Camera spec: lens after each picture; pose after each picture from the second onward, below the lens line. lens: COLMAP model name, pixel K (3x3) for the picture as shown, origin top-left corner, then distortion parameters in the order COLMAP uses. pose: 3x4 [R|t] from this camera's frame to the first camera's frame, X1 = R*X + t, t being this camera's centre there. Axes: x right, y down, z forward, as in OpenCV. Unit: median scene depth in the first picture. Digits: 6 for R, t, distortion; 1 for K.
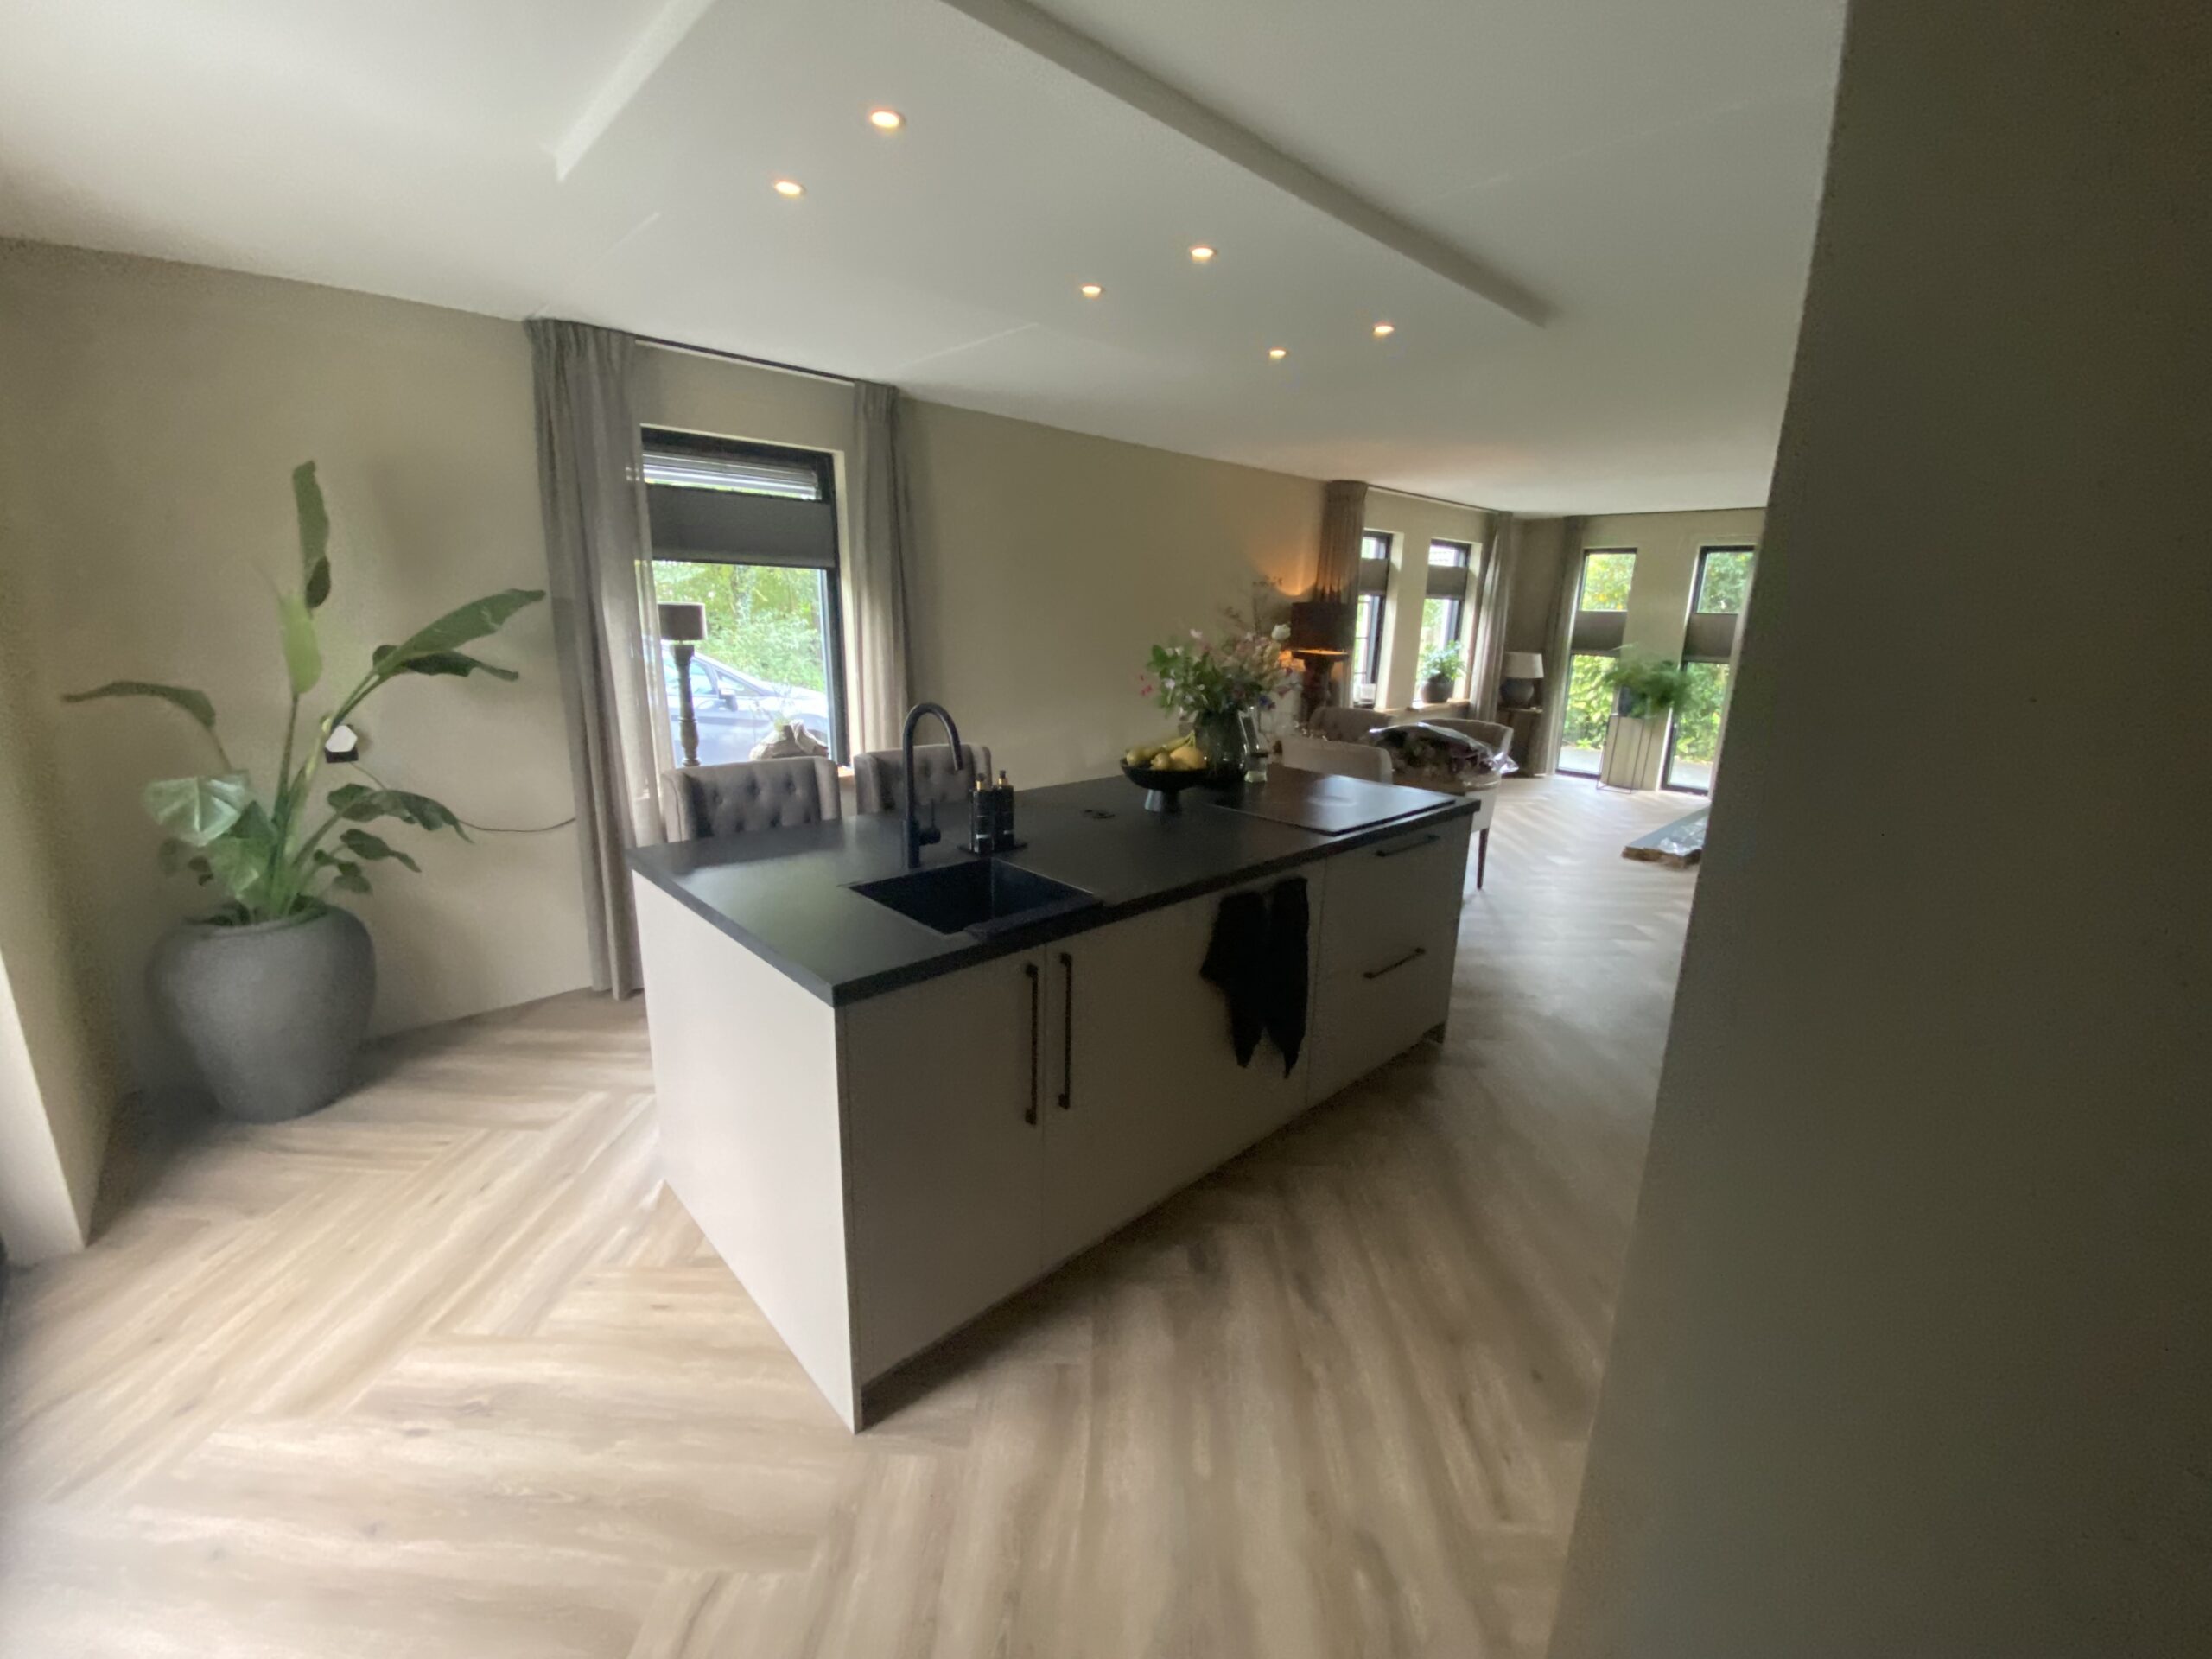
lens RADIAL K [[894.9, 0, 1088.4], [0, 894.9, 827.7], [0, 0, 1]] dist [-0.000756, -0.007069]
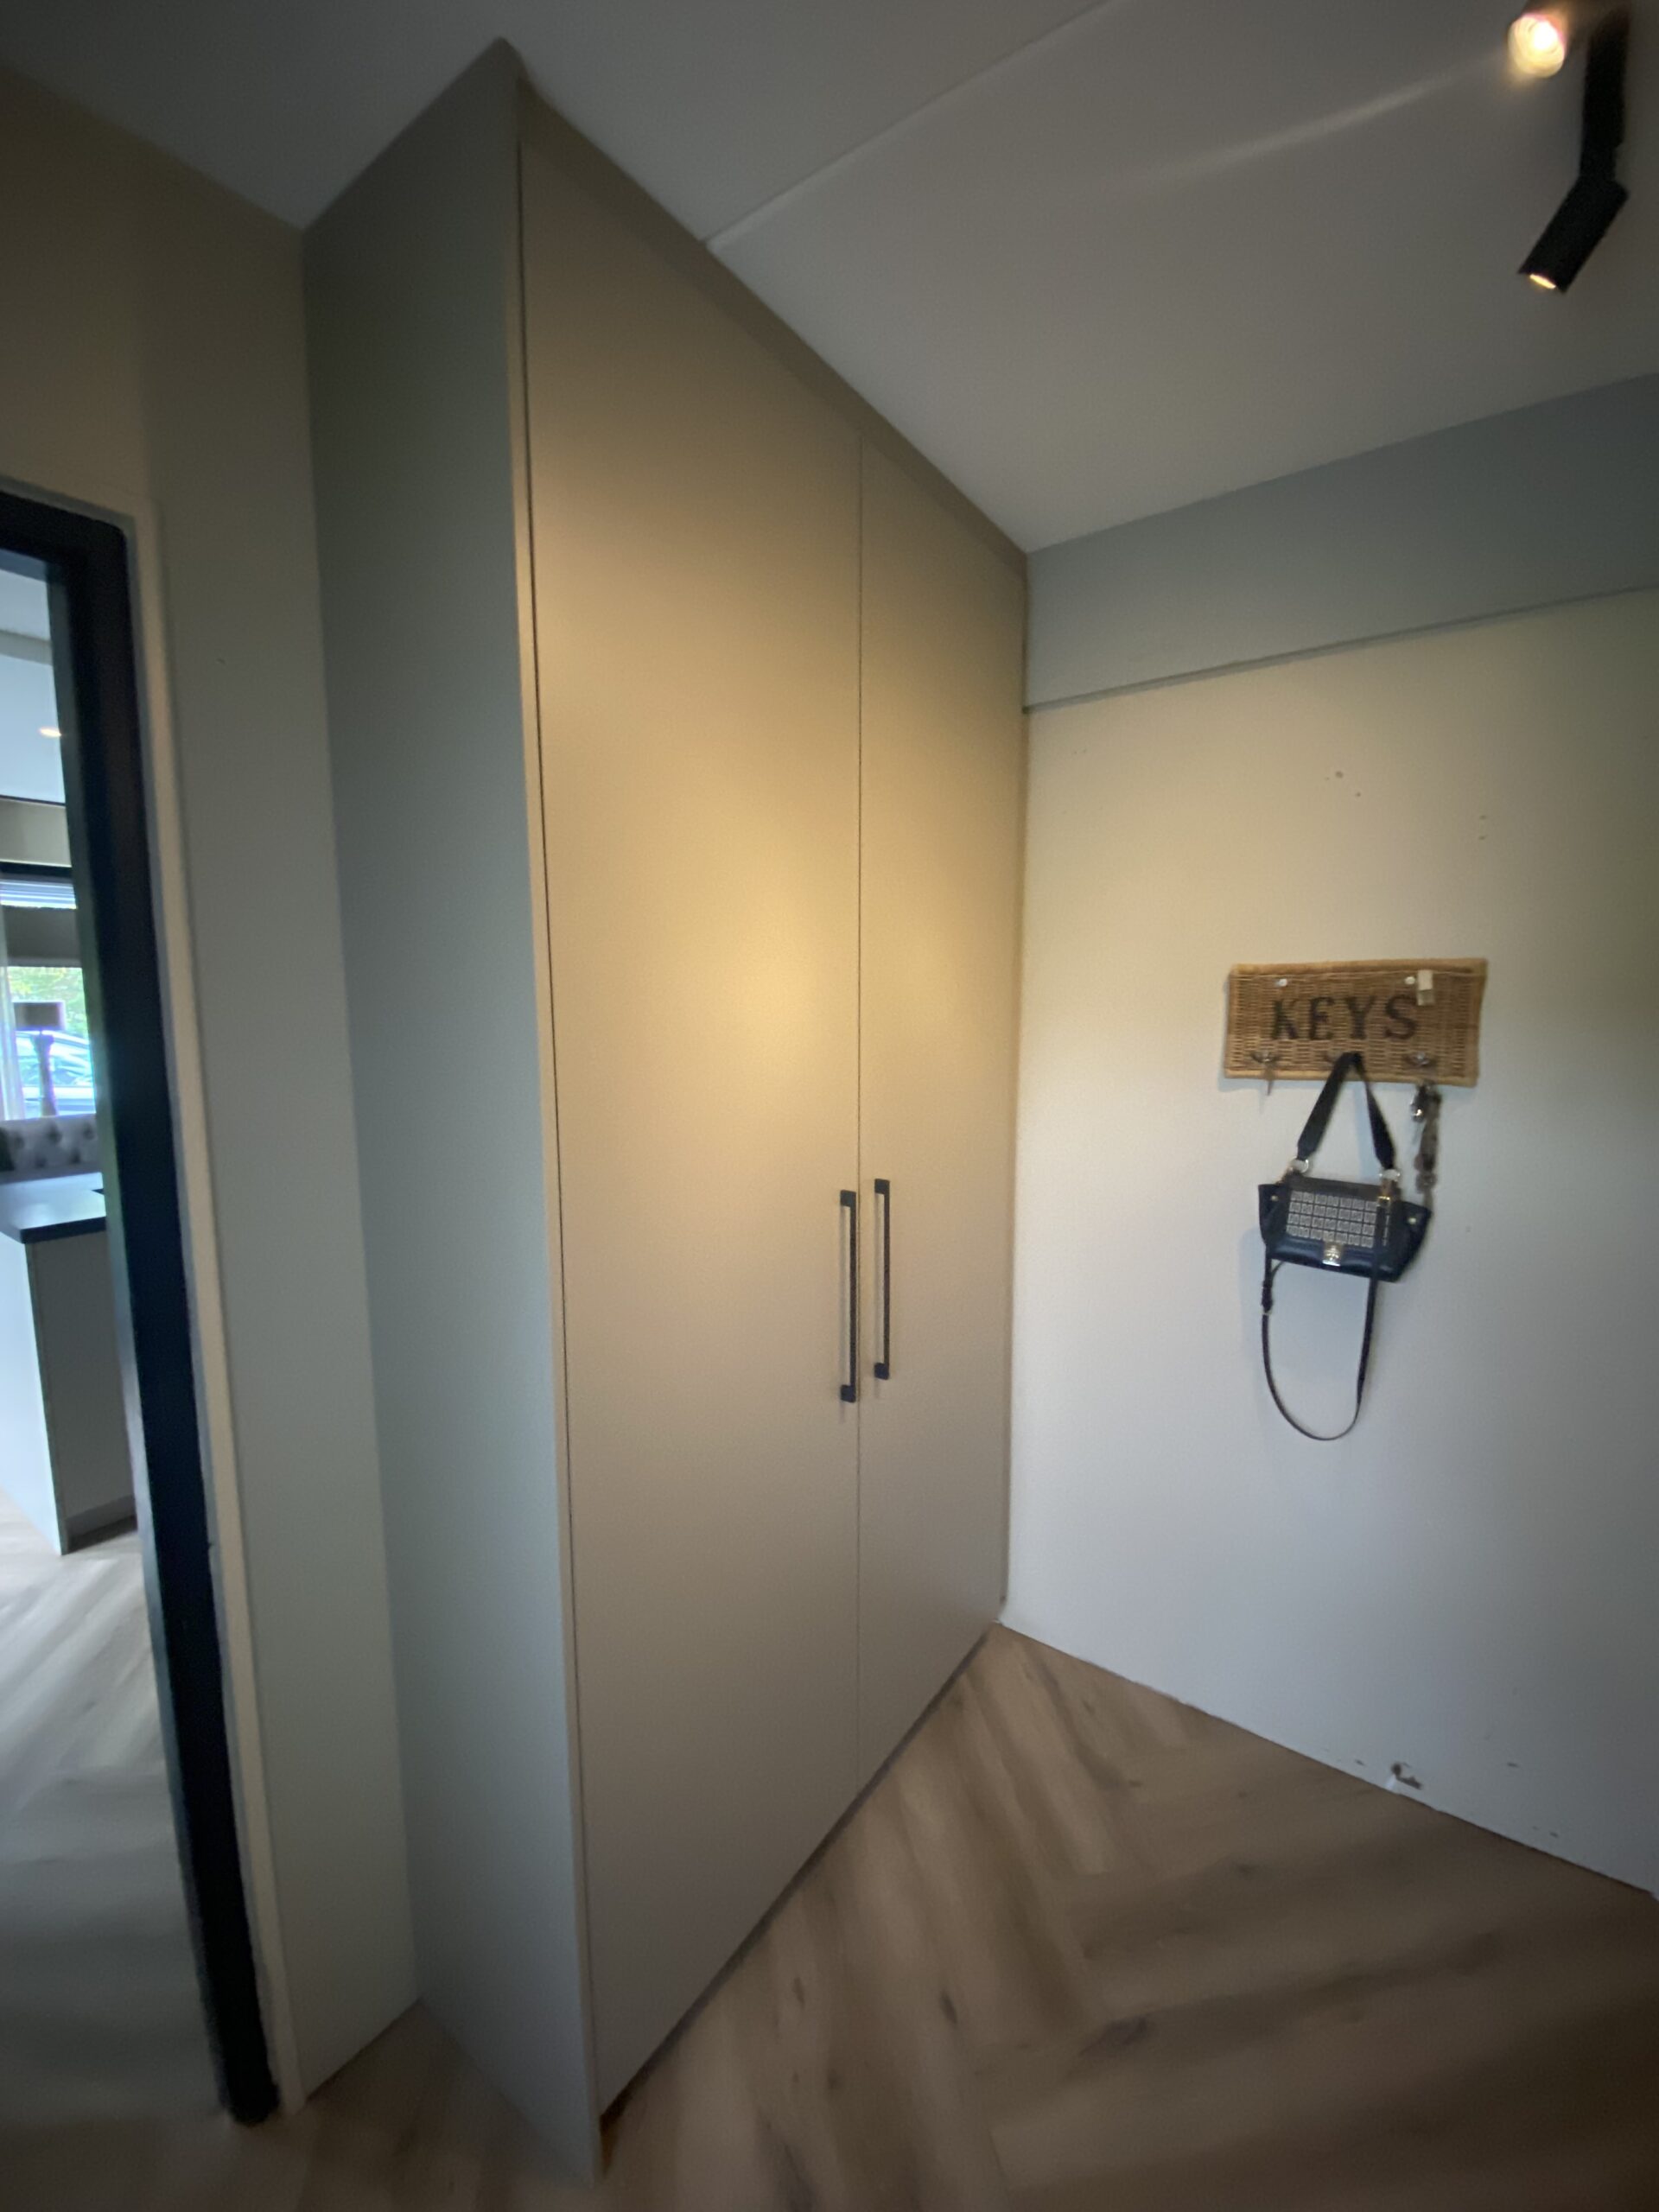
lens RADIAL K [[894.9, 0, 829.7], [0, 894.9, 1109.1], [0, 0, 1]] dist [-0.000756, -0.007069]
pose [[0.978574, -0.043453, 0.201259, 0.475408], [0.066973, 0.991497, -0.111569, 0.138640], [-0.194700, 0.122658, 0.973164, -0.499129]]
